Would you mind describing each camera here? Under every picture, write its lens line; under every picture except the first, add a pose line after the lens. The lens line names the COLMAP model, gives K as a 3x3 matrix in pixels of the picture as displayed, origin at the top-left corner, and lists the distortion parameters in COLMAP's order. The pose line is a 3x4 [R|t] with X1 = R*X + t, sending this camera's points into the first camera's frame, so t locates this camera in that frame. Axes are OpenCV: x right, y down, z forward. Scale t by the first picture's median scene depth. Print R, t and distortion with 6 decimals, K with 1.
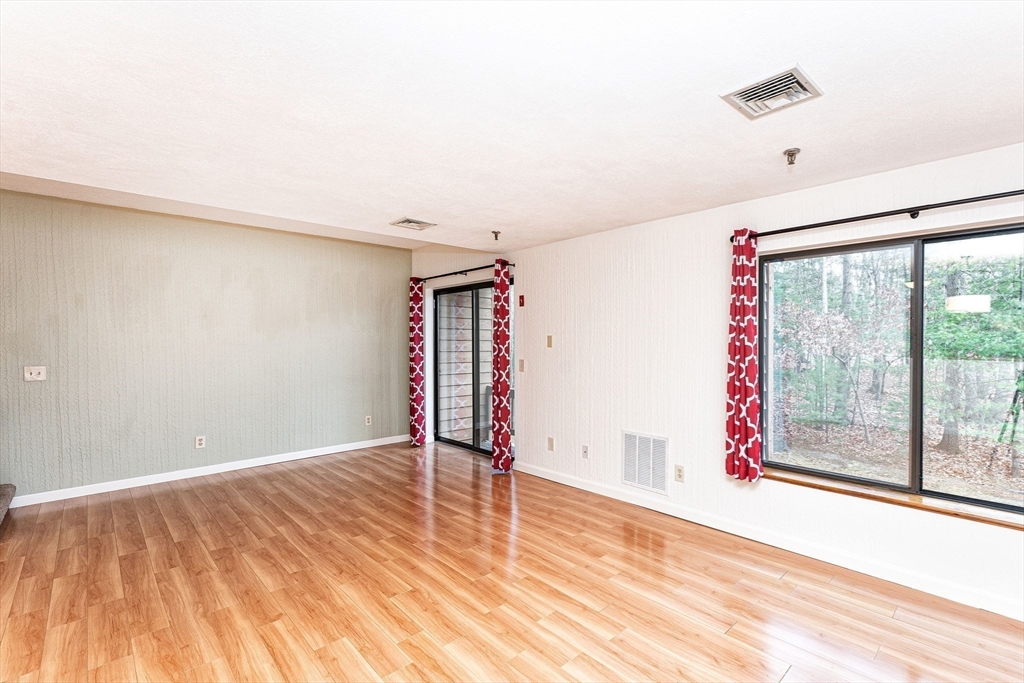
lens RADIAL K [[463.5, 0, 561.0], [0, 463.5, 346.3], [0, 0, 1]] dist [-0.001168, -0.000113]
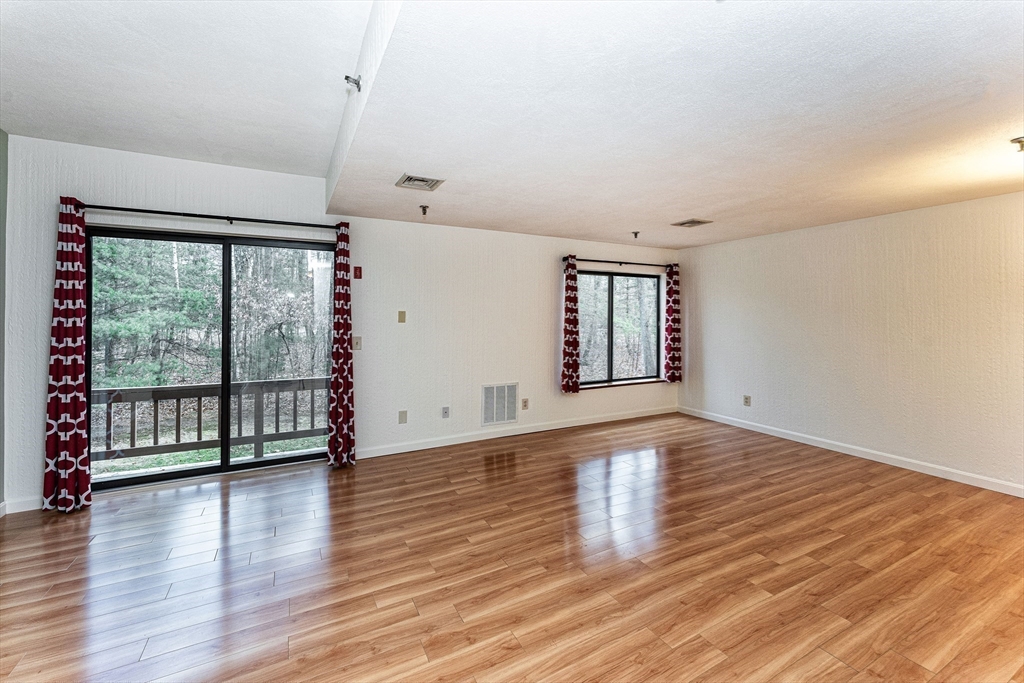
lens RADIAL K [[422.5, 0, 512.3], [0, 422.5, 310.3], [0, 0, 1]] dist [0.000862, 0.000150]
pose [[0.304883, 0.015758, 0.952259, -1.067355], [0.010772, 0.999742, -0.019993, -0.004109], [-0.952329, 0.016353, 0.304635, 0.610211]]
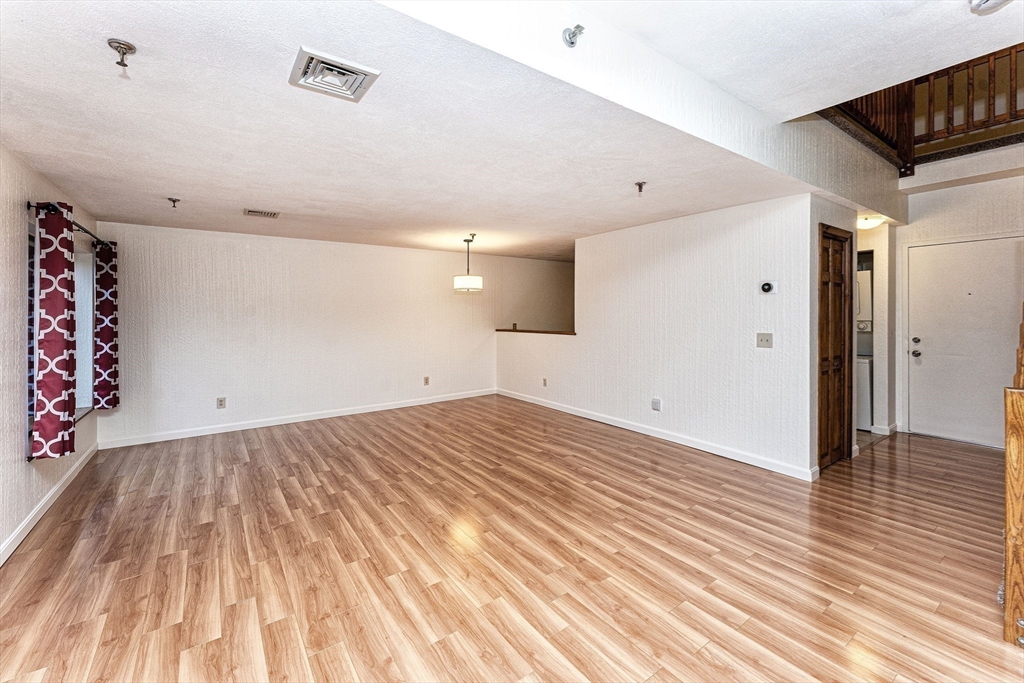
lens RADIAL K [[422.1, 0, 506.7], [0, 422.1, 316.3], [0, 0, 1]] dist [-0.000327, 0.000260]
pose [[-0.983852, 0.007525, 0.178826, -0.607376], [0.011718, 0.999680, 0.022402, -0.016981], [-0.178600, 0.024136, -0.983626, 1.465608]]
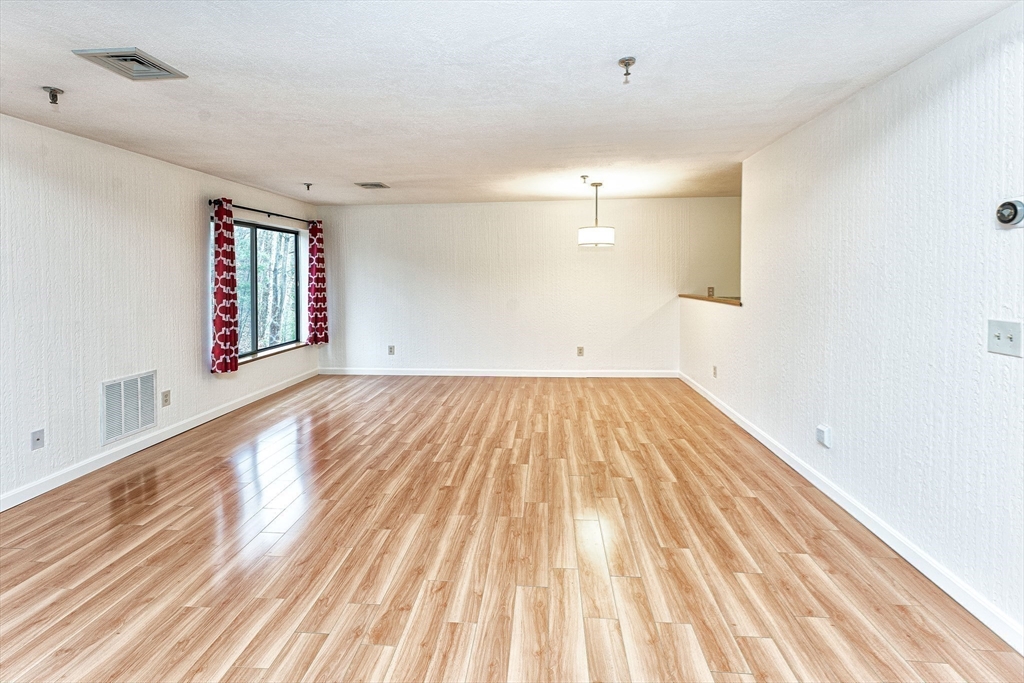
lens RADIAL K [[454.8, 0, 509.1], [0, 454.8, 286.2], [0, 0, 1]] dist [0.000033, -0.000103]
pose [[-0.635892, -0.011957, 0.771686, -1.072916], [0.020609, 0.999260, 0.032466, -0.007414], [-0.771503, 0.036549, -0.635175, 1.039748]]
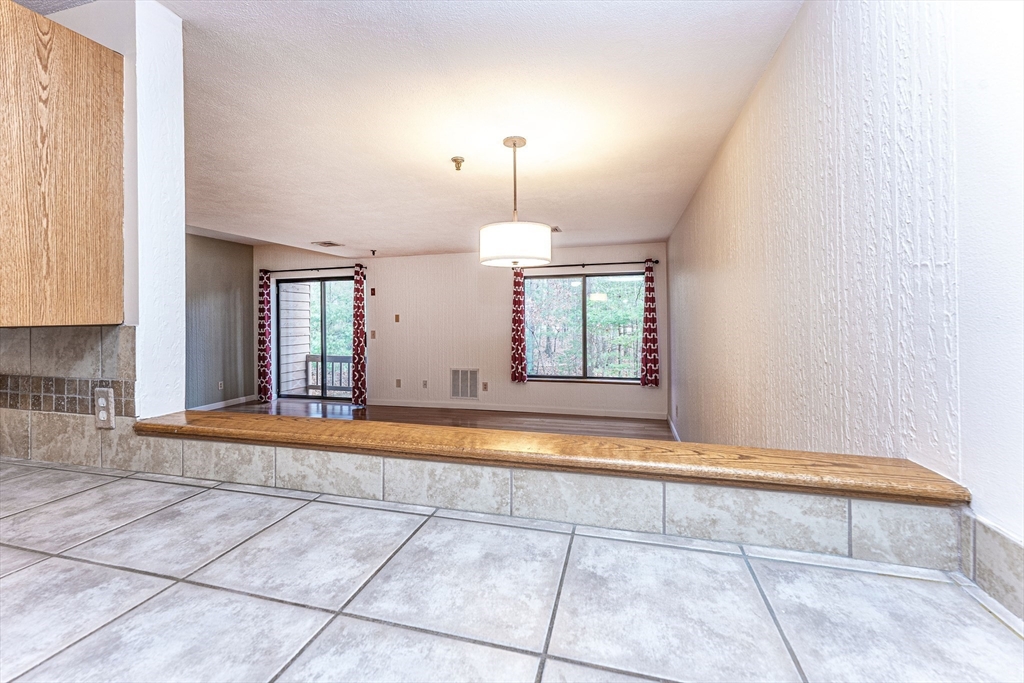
lens RADIAL K [[422.1, 0, 506.7], [0, 422.1, 316.3], [0, 0, 1]] dist [-0.000327, 0.000260]
pose [[0.871456, -0.005864, 0.490438, -0.515241], [0.014607, 0.999795, -0.014001, 0.010025], [-0.490255, 0.019365, 0.871364, -0.561569]]
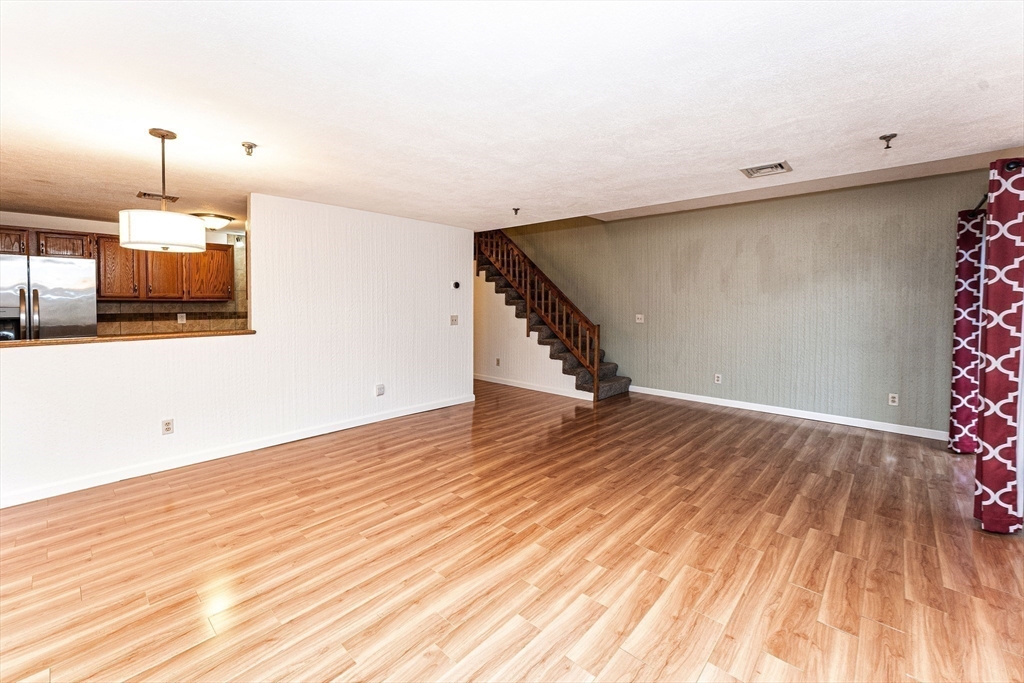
lens RADIAL K [[422.5, 0, 512.3], [0, 422.5, 310.3], [0, 0, 1]] dist [0.000862, 0.000150]
pose [[0.034382, 0.026958, -0.999045, 0.503842], [-0.016764, 0.999511, 0.026394, -0.008507], [0.999268, 0.015840, 0.034817, 0.510358]]
